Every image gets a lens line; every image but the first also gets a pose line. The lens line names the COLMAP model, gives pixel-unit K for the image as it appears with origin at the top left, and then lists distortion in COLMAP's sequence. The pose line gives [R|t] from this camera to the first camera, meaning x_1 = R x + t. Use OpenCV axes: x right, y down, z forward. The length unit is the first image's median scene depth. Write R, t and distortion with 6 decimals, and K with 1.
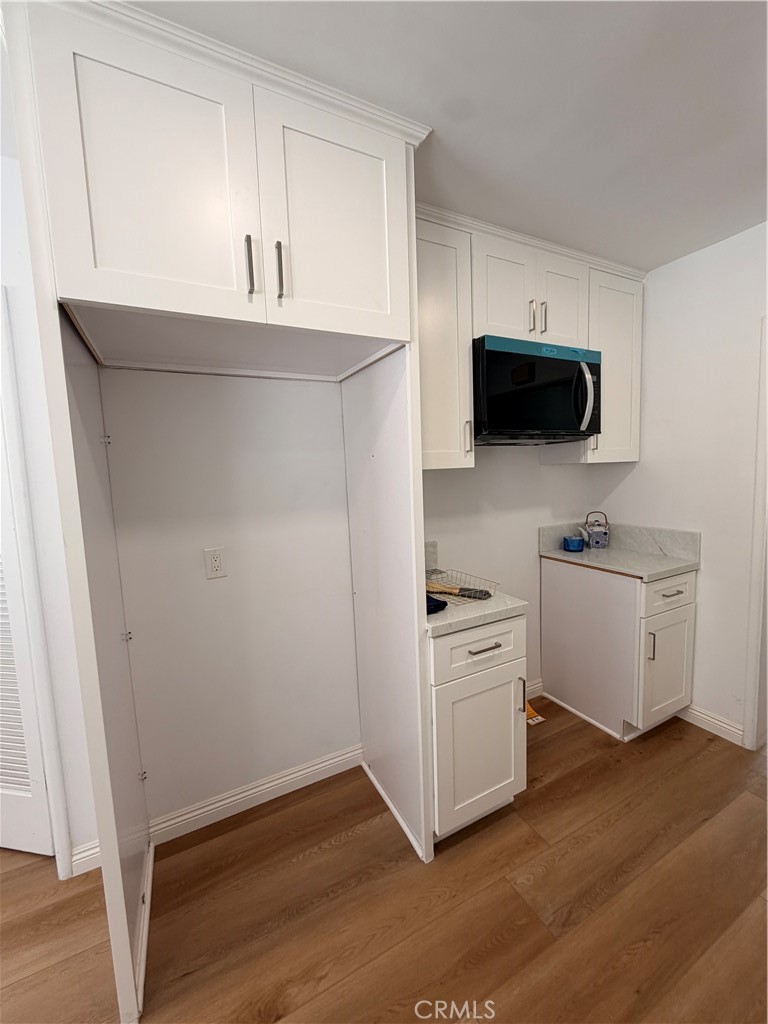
lens RADIAL K [[409.5, 0, 383.7], [0, 409.5, 510.4], [0, 0, 1]] dist [-0.001197, 0.000709]
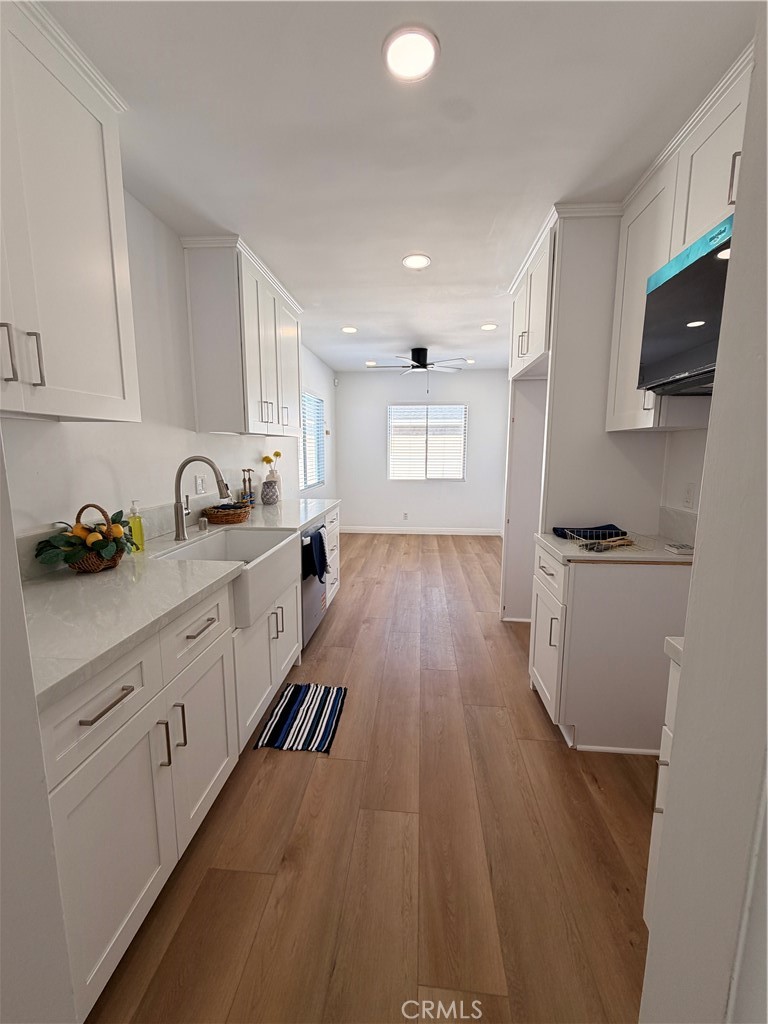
lens RADIAL K [[409.5, 0, 381.9], [0, 409.5, 511.2], [0, 0, 1]] dist [-0.001197, 0.000709]
pose [[-0.543641, 0.165532, -0.822833, 1.201453], [-0.059145, 0.970366, 0.234288, -0.091574], [0.837231, 0.176035, -0.517740, 0.920652]]
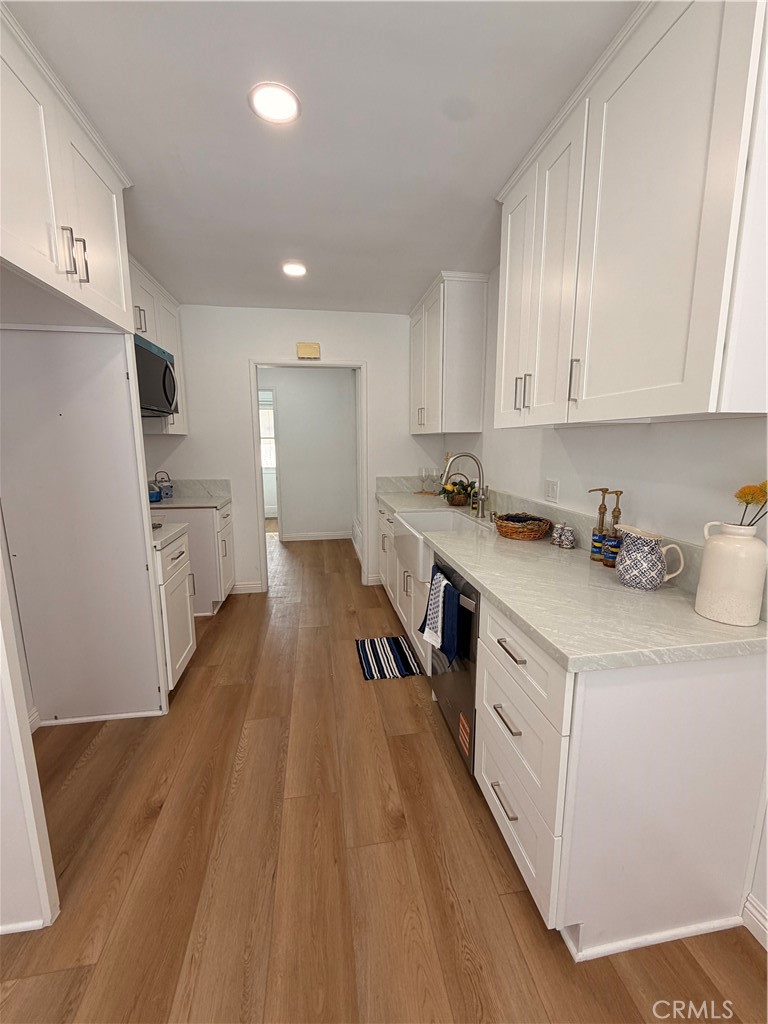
lens RADIAL K [[409.5, 0, 384.4], [0, 409.5, 509.4], [0, 0, 1]] dist [-0.001197, 0.000709]
pose [[0.307437, -0.119438, 0.944043, -0.684679], [0.079242, 0.991859, 0.099682, 0.064914], [-0.948263, 0.044162, 0.314398, -0.134517]]
